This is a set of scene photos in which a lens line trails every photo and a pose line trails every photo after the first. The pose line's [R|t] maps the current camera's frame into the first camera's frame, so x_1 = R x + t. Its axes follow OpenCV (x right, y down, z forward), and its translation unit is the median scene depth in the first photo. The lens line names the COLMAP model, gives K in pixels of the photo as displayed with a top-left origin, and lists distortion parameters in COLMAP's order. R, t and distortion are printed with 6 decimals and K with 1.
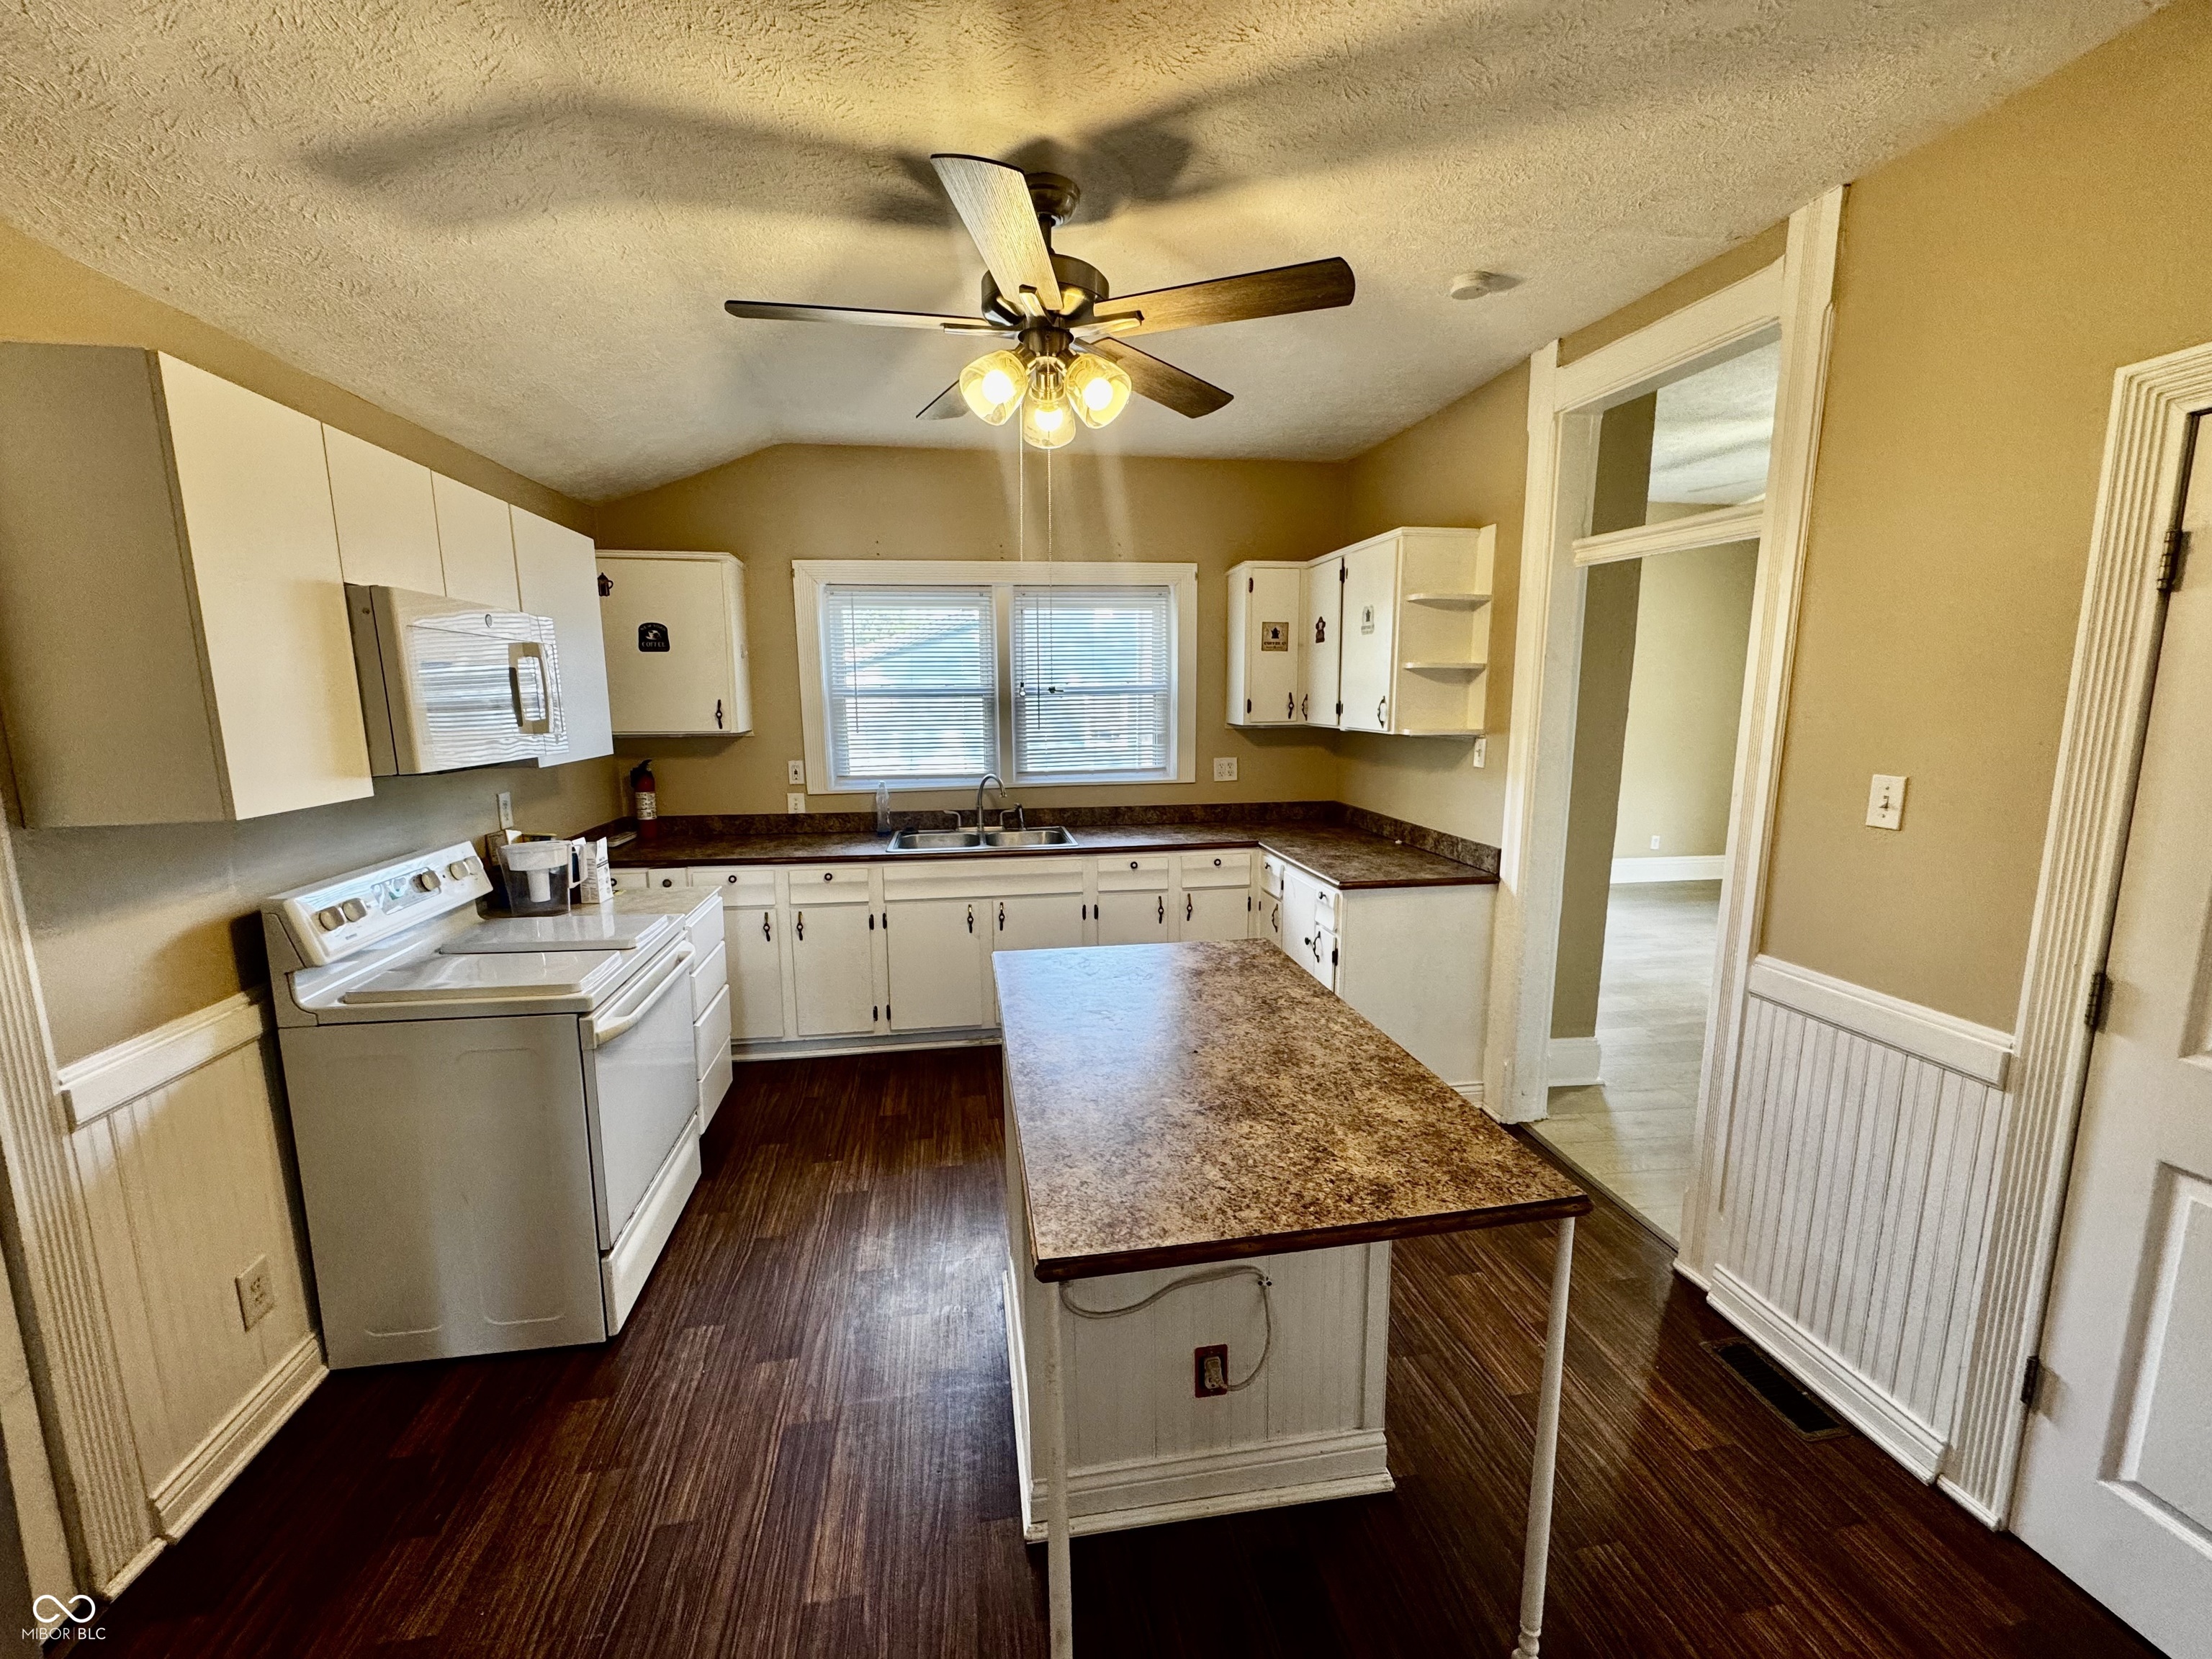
lens RADIAL K [[876.0, 0, 1104.3], [0, 876.0, 826.2], [0, 0, 1]] dist [-0.000261, 0.000029]
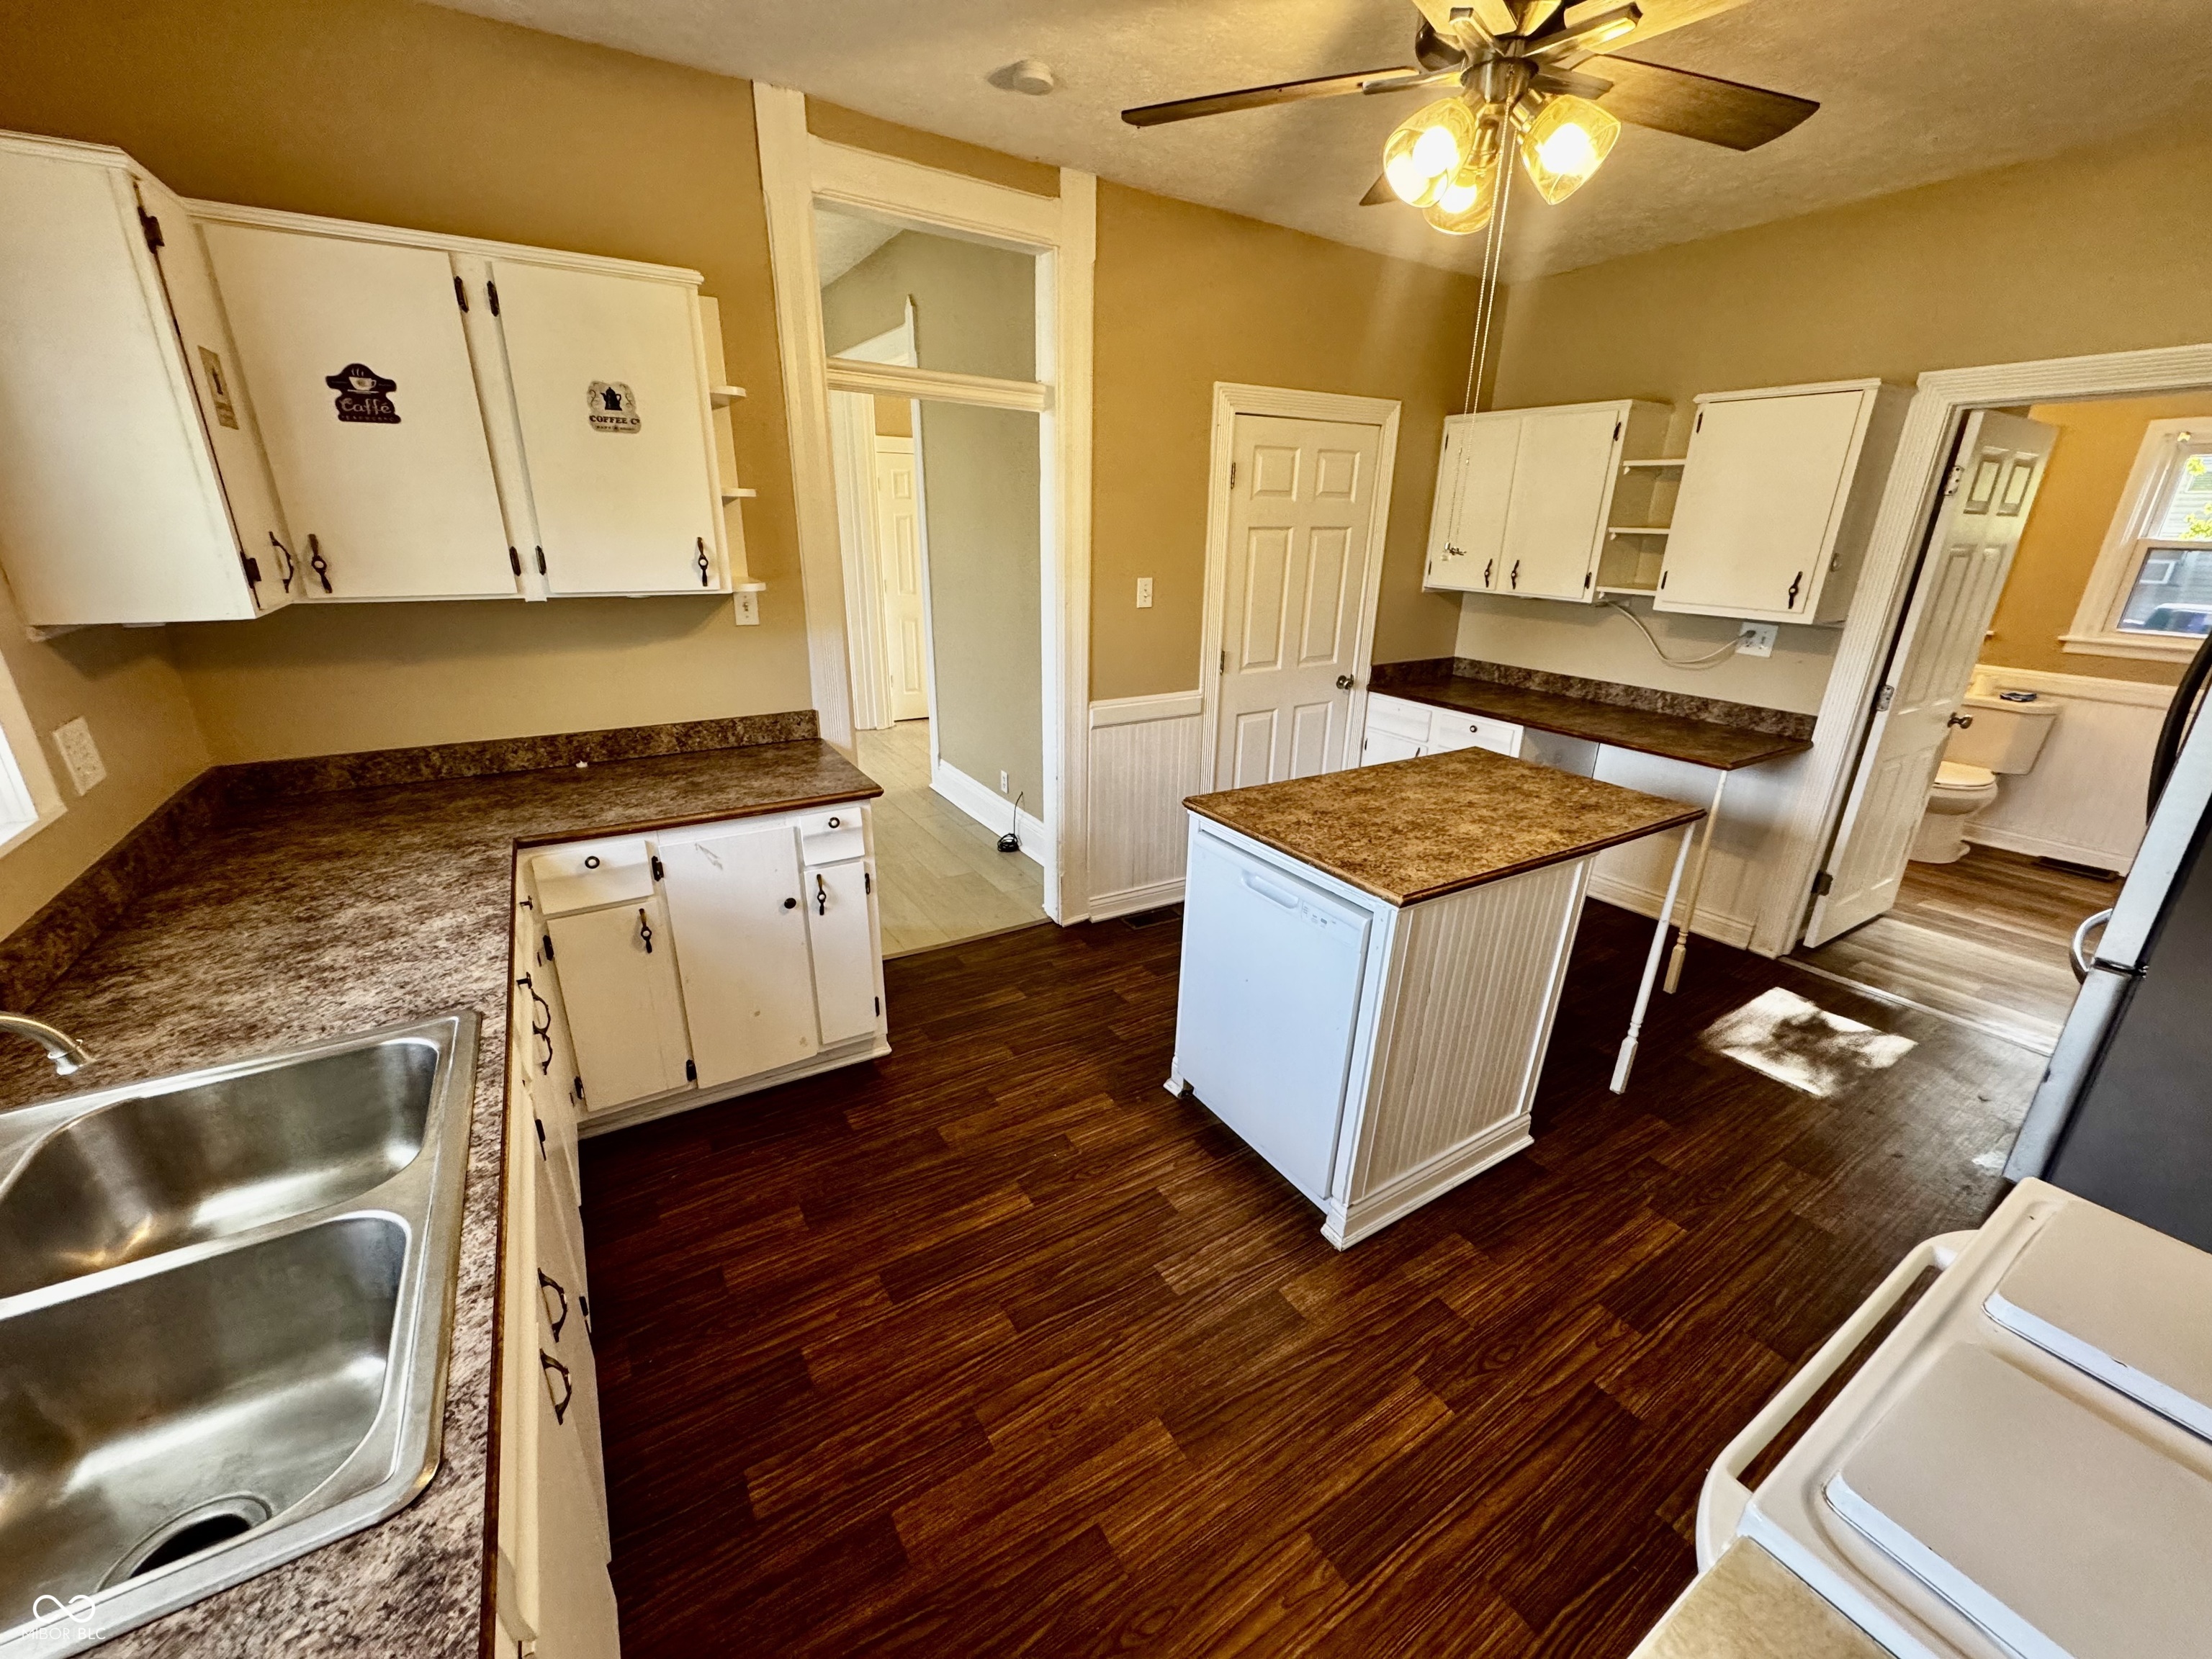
lens RADIAL K [[876.0, 0, 1108.5], [0, 876.0, 827.6], [0, 0, 1]] dist [-0.000261, 0.000029]
pose [[-0.382765, -0.320780, 0.866366, -0.614726], [0.122007, 0.912017, 0.391586, -0.228335], [-0.915754, 0.255588, -0.309951, 1.306248]]
